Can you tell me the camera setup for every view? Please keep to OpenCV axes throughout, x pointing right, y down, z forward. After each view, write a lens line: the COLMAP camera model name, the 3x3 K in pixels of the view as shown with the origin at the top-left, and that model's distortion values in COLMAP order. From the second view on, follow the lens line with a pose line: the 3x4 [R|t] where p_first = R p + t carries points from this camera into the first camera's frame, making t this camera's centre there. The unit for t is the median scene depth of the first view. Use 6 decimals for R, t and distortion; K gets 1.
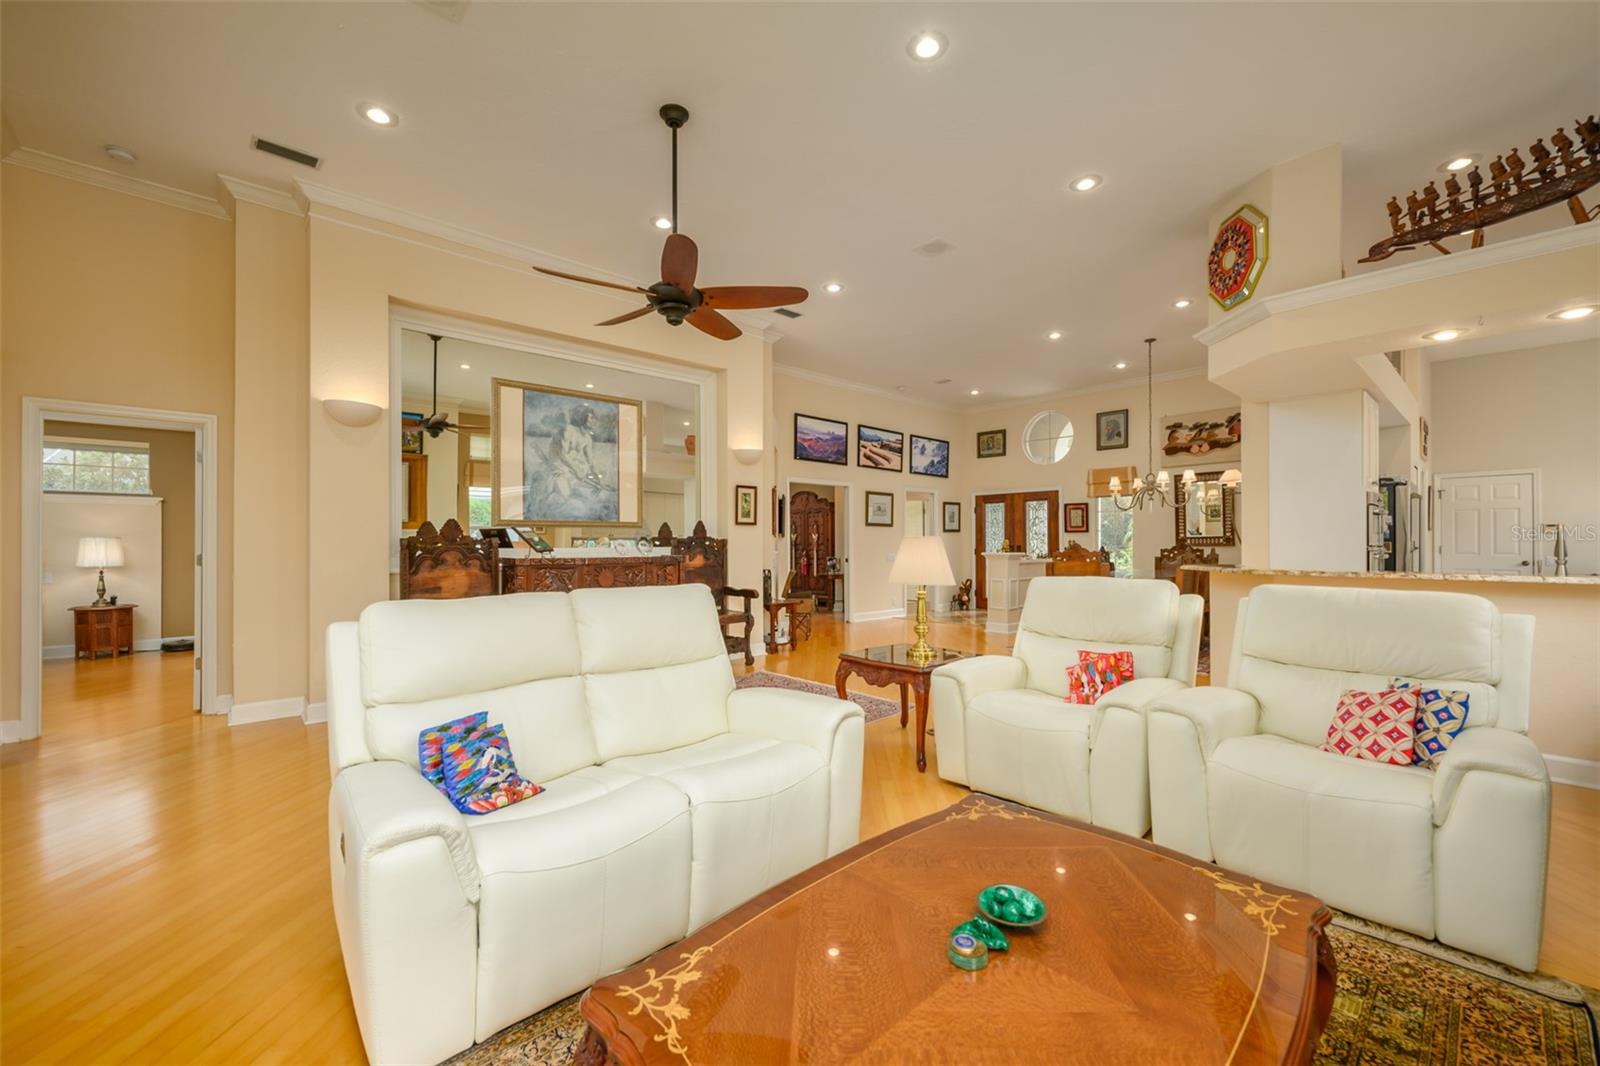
lens RADIAL K [[647.8, 0, 803.1], [0, 647.8, 543.8], [0, 0, 1]] dist [-0.001764, 0.000239]
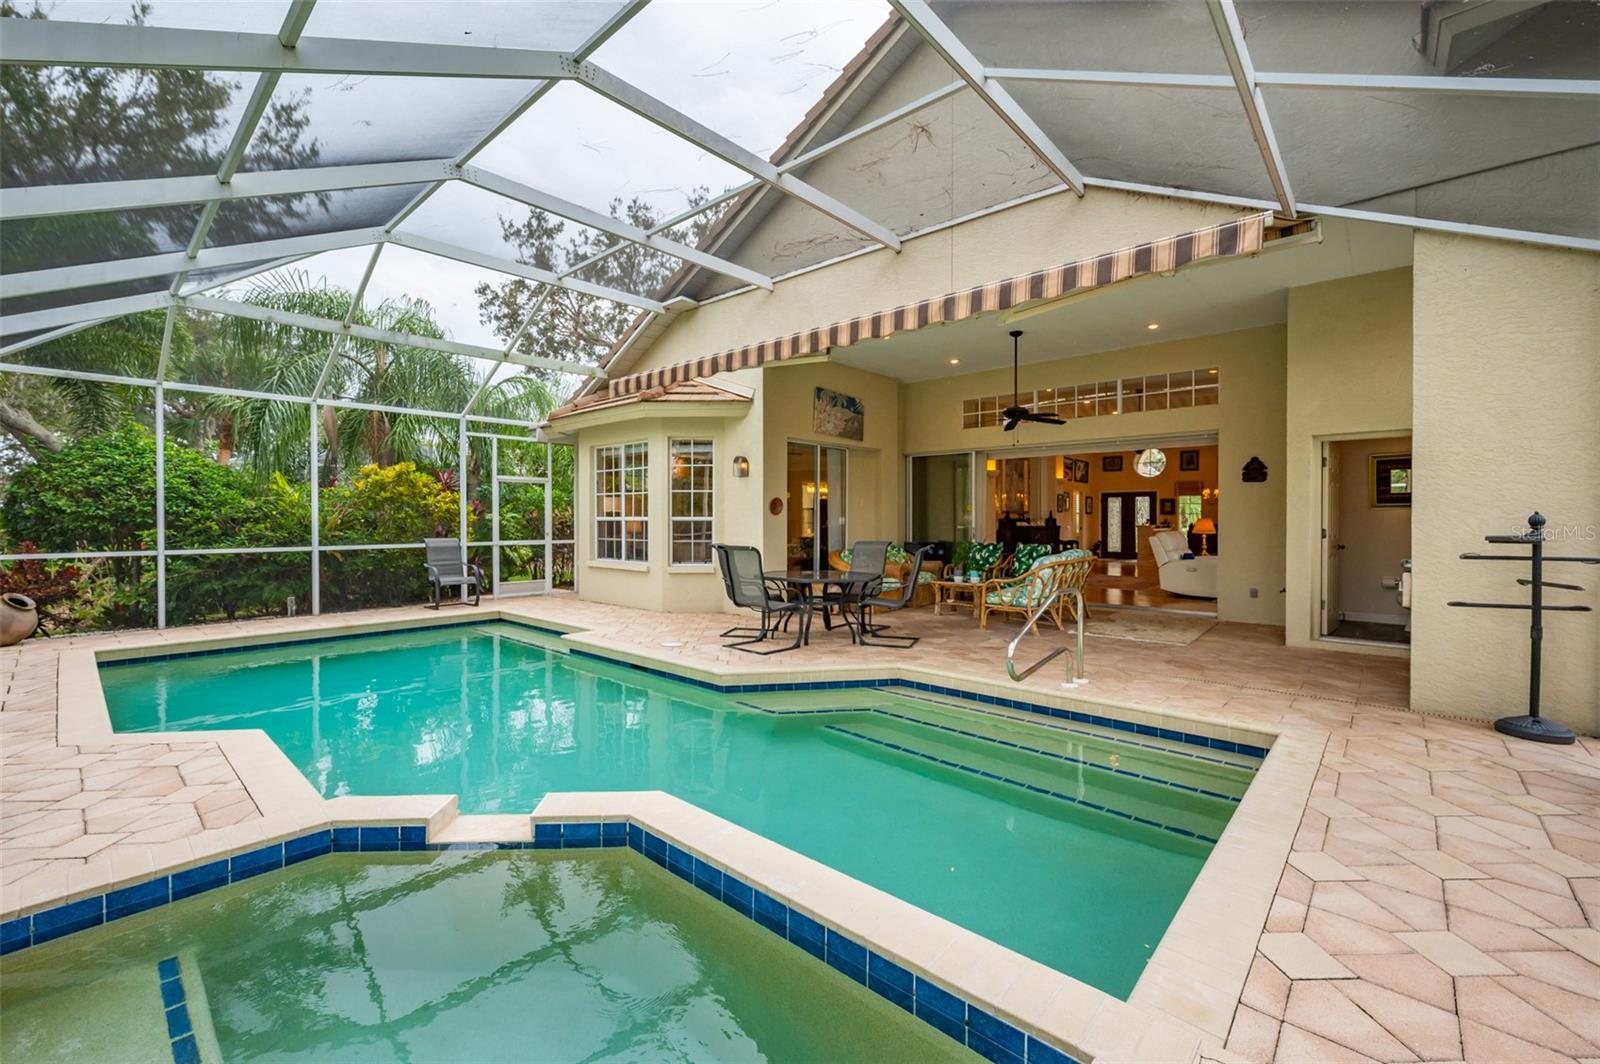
lens RADIAL K [[623.6, 0, 790.8], [0, 623.6, 520.6], [0, 0, 1]] dist [0.000963, 0.000083]
pose [[0.998439, 0.003429, 0.055746, -0.778258], [-0.003664, 0.999985, 0.004112, -0.003515], [-0.055731, -0.004310, 0.998436, -0.744716]]
